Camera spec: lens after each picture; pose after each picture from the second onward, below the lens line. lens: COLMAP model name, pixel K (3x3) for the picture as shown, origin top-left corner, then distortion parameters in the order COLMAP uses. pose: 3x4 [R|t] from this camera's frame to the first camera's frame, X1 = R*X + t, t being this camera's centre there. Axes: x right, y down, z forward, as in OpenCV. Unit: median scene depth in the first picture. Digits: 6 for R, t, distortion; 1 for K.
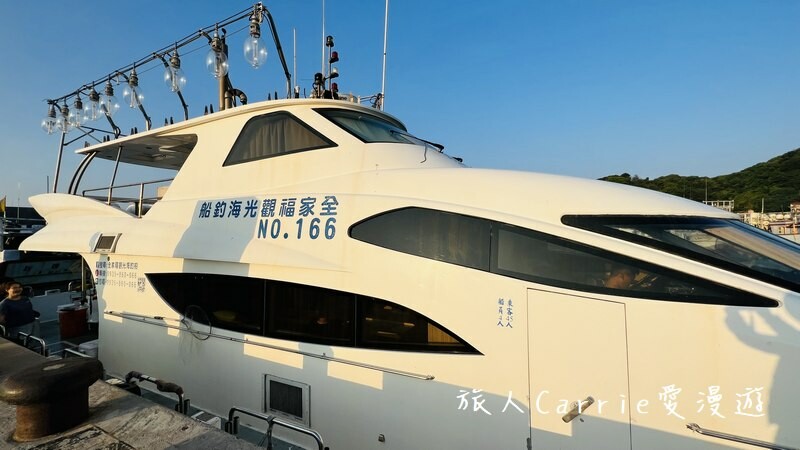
lens RADIAL K [[321.0, 0, 401.3], [0, 321.0, 224.9], [0, 0, 1]] dist [-0.002441, 0.000766]
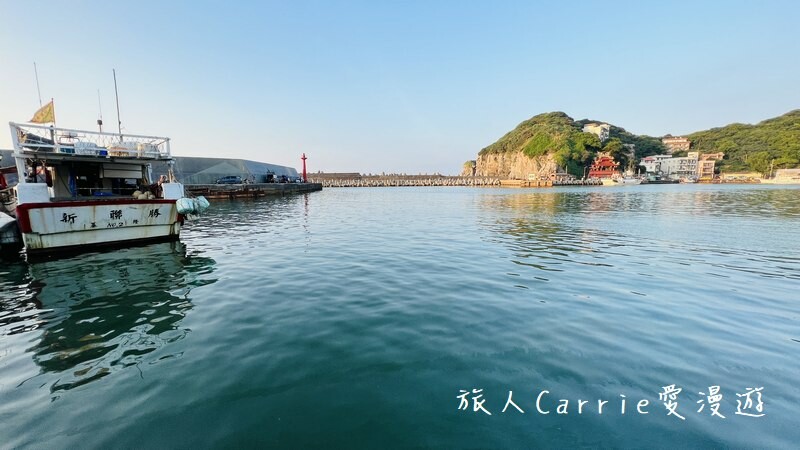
lens RADIAL K [[321.0, 0, 401.2], [0, 321.0, 225.9], [0, 0, 1]] dist [-0.002441, 0.000766]
pose [[0.952766, 0.035742, -0.301595, -1.537305], [0.006848, 0.990270, 0.138991, 0.263702], [0.303629, -0.134492, 0.943251, 2.236881]]
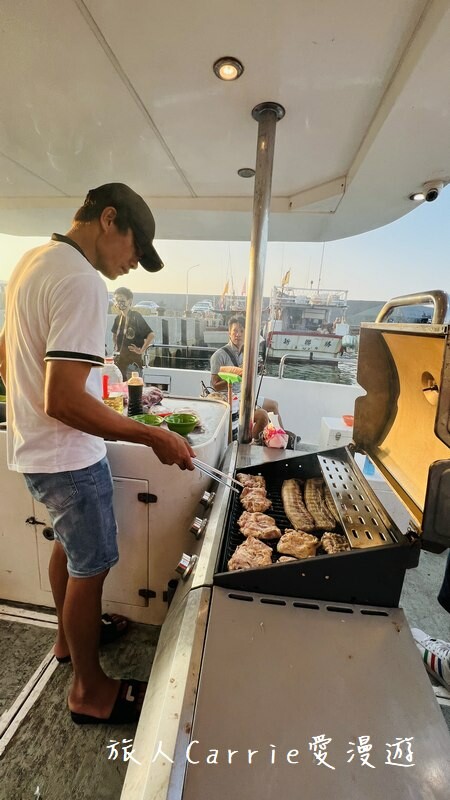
lens RADIAL K [[321.0, 0, 223.3], [0, 321.0, 397.9], [0, 0, 1]] dist [-0.002441, 0.000766]
pose [[0.324524, 0.243715, -0.913940, -1.071092], [-0.043772, 0.969070, 0.242874, 0.259925], [0.944864, -0.038813, 0.325154, 1.736621]]
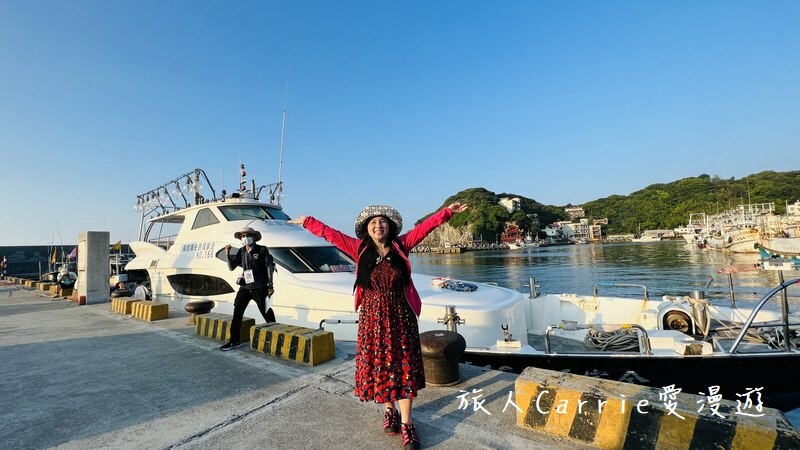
lens RADIAL K [[321.0, 0, 398.2], [0, 321.0, 225.7], [0, 0, 1]] dist [-0.002441, 0.000766]
pose [[0.981599, -0.056879, -0.182285, 1.147890], [0.045529, 0.996790, -0.065861, 0.013545], [0.185446, 0.056349, 0.981037, -0.881242]]
